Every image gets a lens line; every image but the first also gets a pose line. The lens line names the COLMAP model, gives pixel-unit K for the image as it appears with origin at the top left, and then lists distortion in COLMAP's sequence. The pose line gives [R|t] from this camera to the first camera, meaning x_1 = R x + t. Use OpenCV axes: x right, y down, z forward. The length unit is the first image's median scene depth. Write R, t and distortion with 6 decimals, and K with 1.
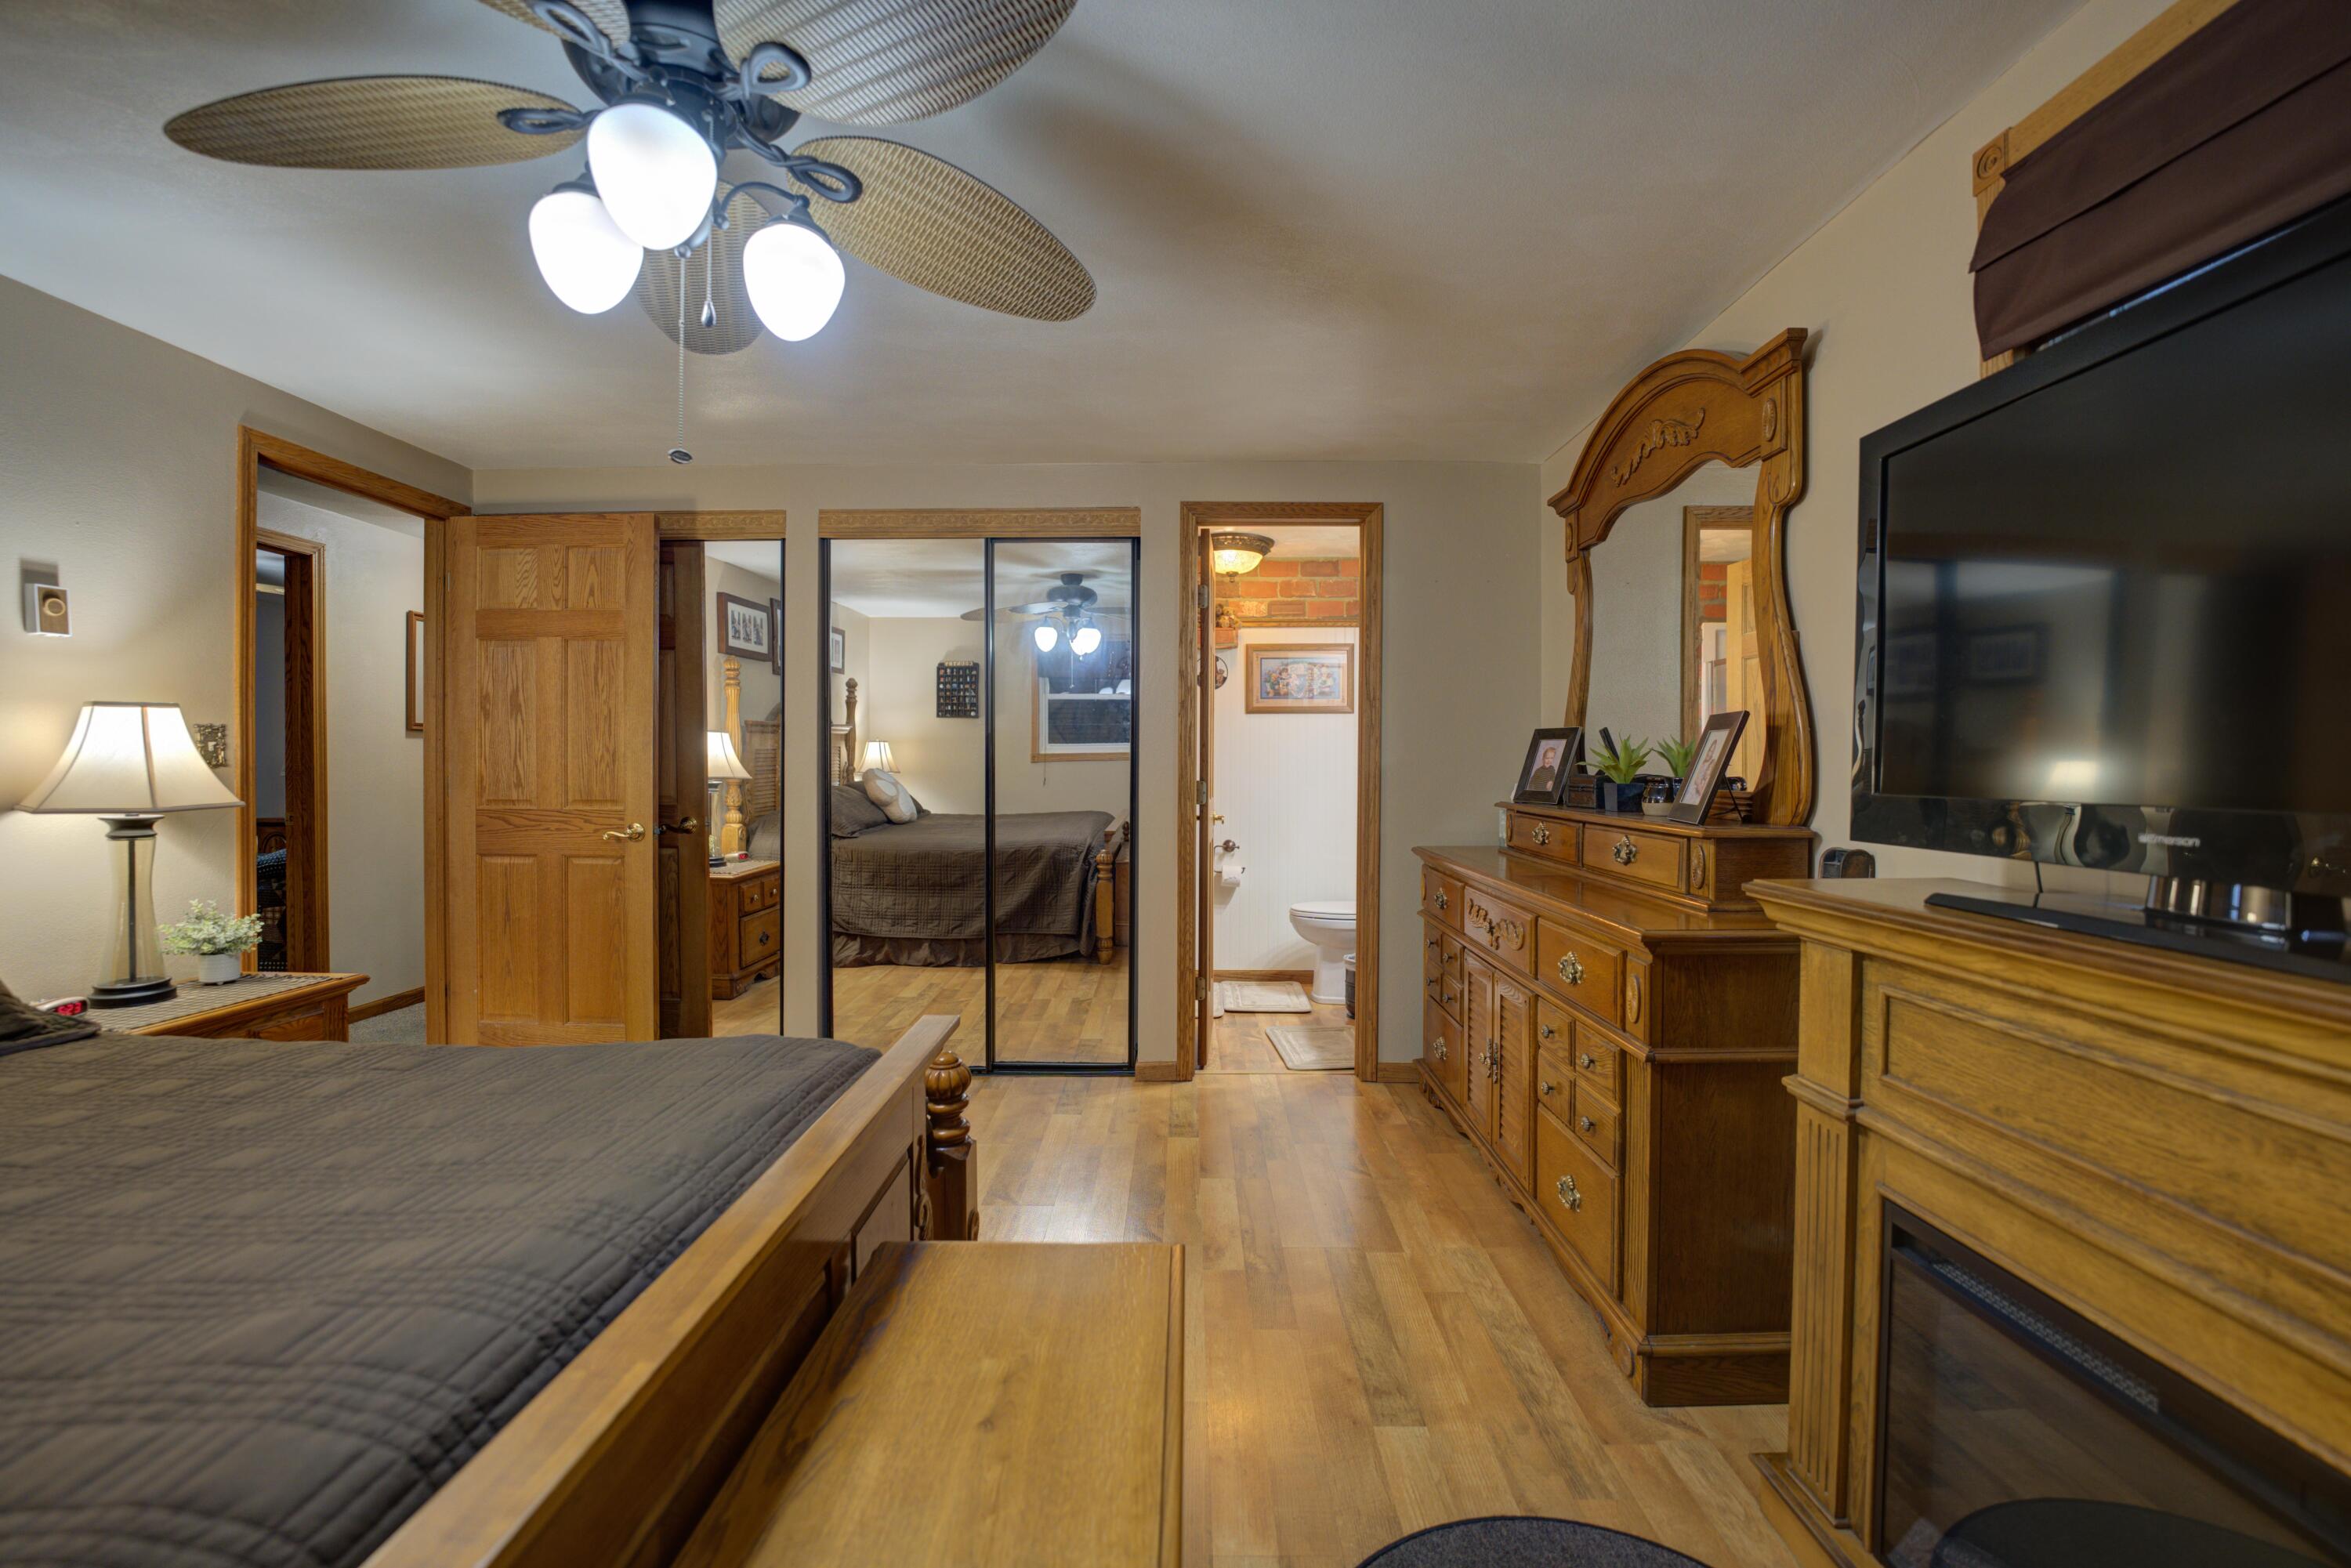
lens RADIAL K [[963.2, 0, 1187.8], [0, 963.2, 774.3], [0, 0, 1]] dist [-0.033524, 0.005639]
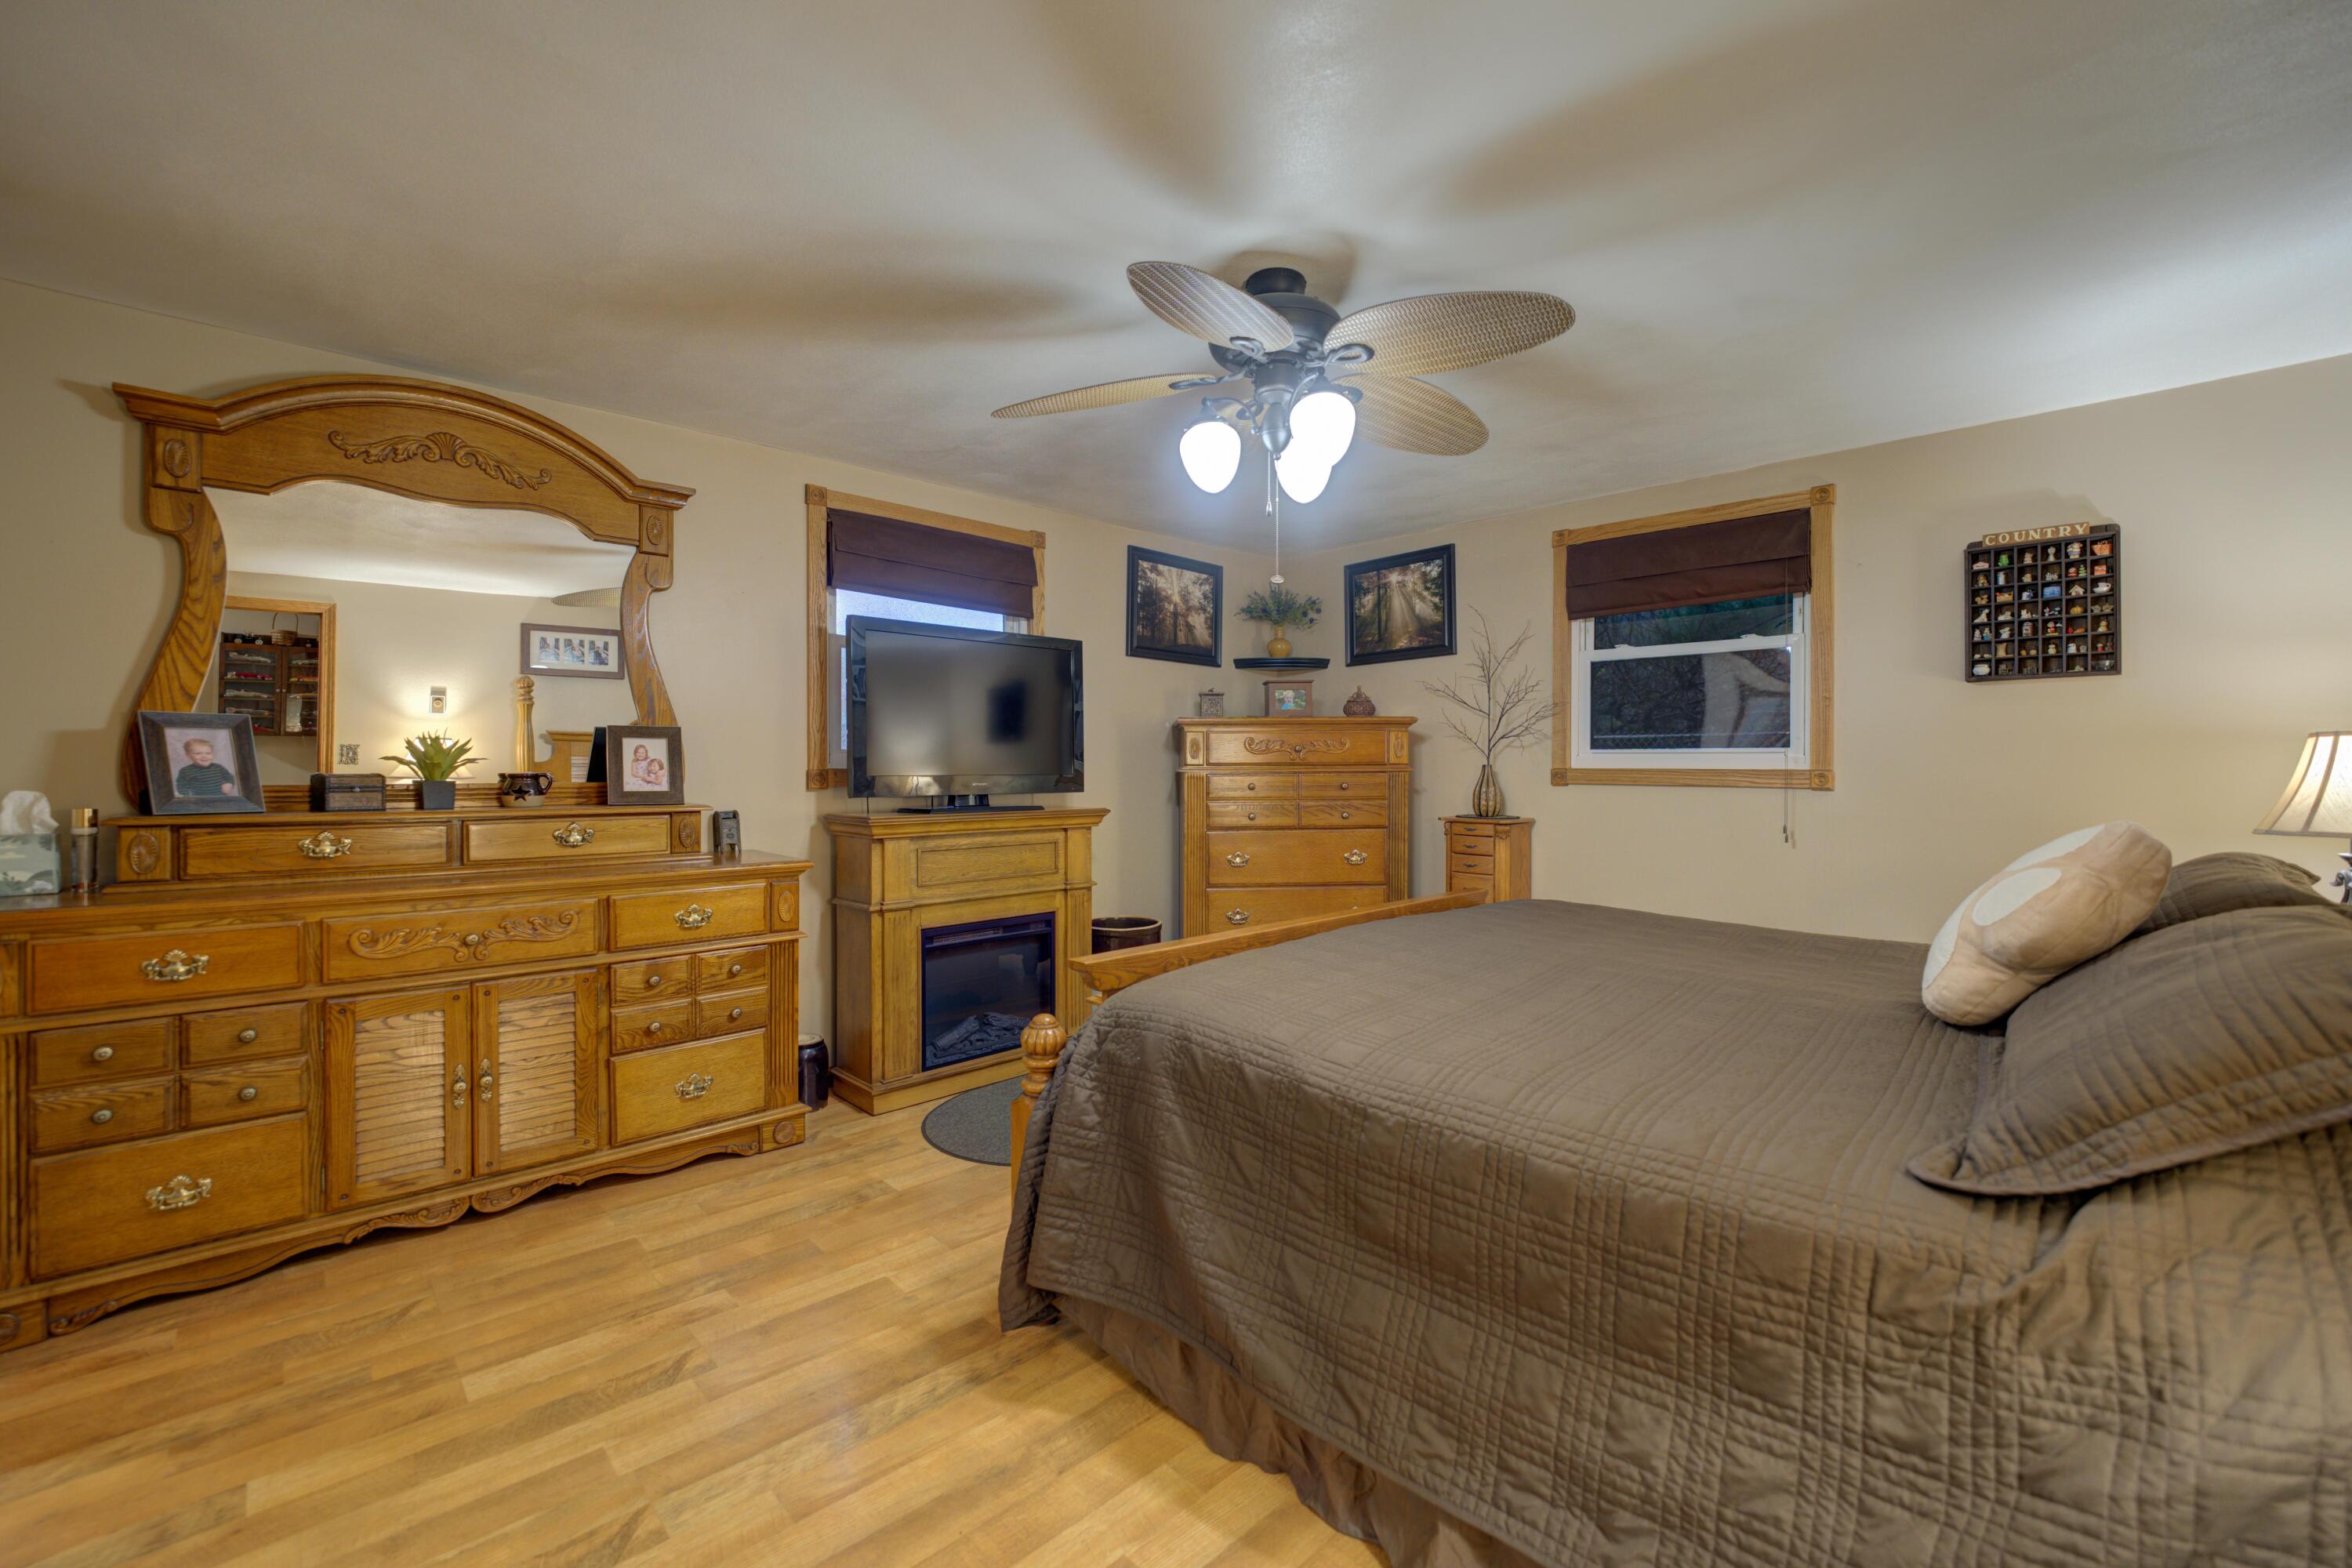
lens RADIAL K [[963.7, 0, 1188.3], [0, 963.7, 774.3], [0, 0, 1]] dist [-0.033524, 0.005639]
pose [[-0.721262, -0.003921, 0.692651, -1.144117], [0.003440, 0.999951, 0.009243, 0.001430], [-0.692654, 0.009050, -0.721214, 1.691539]]
